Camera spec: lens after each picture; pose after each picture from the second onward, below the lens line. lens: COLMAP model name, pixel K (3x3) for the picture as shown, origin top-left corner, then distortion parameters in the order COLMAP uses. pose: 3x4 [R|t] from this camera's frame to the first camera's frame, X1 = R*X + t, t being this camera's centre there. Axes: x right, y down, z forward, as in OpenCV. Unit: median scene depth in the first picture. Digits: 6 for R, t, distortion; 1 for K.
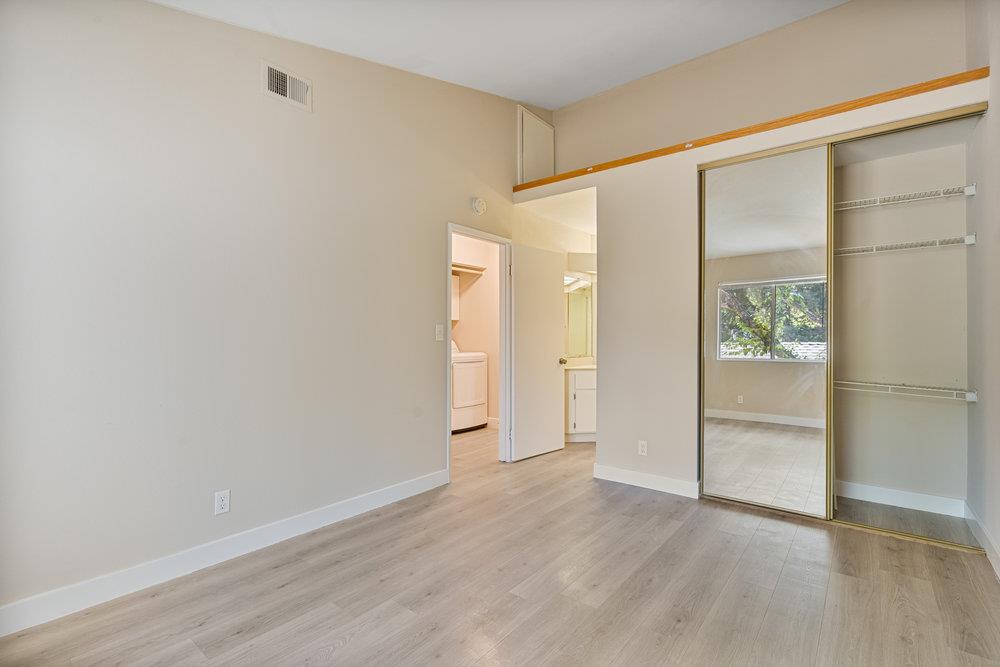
lens RADIAL K [[462.0, 0, 496.0], [0, 462.0, 352.4], [0, 0, 1]] dist [-0.001596, -0.000155]
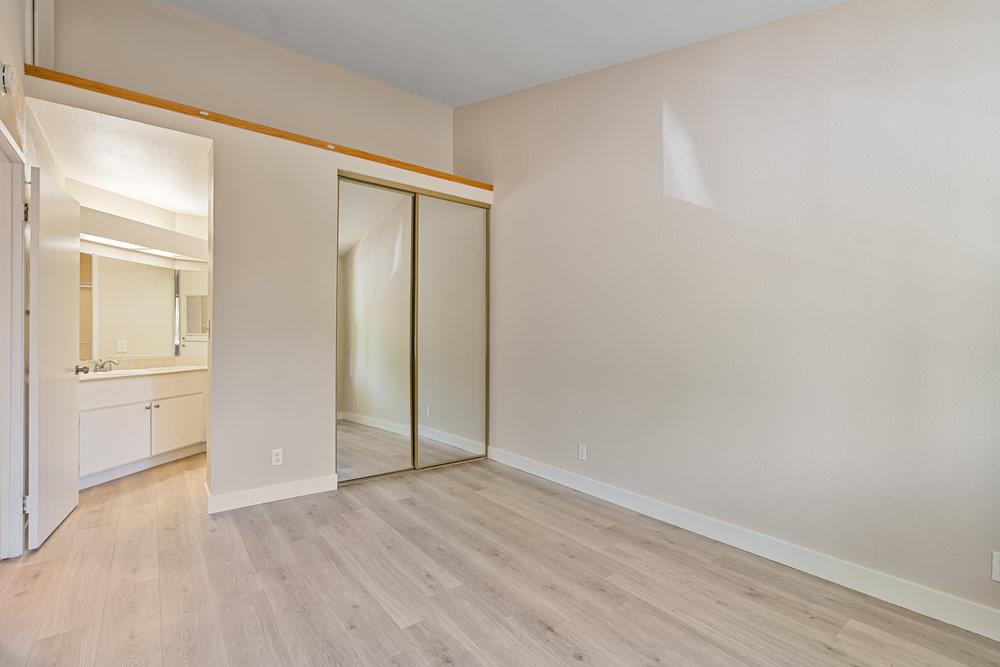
lens RADIAL K [[464.0, 0, 501.4], [0, 464.0, 350.9], [0, 0, 1]] dist [-0.001211, 0.000298]
pose [[0.223665, -0.030976, 0.974174, -0.458957], [0.021502, 0.999408, 0.026842, -0.014738], [-0.974429, 0.014943, 0.224199, 0.367291]]
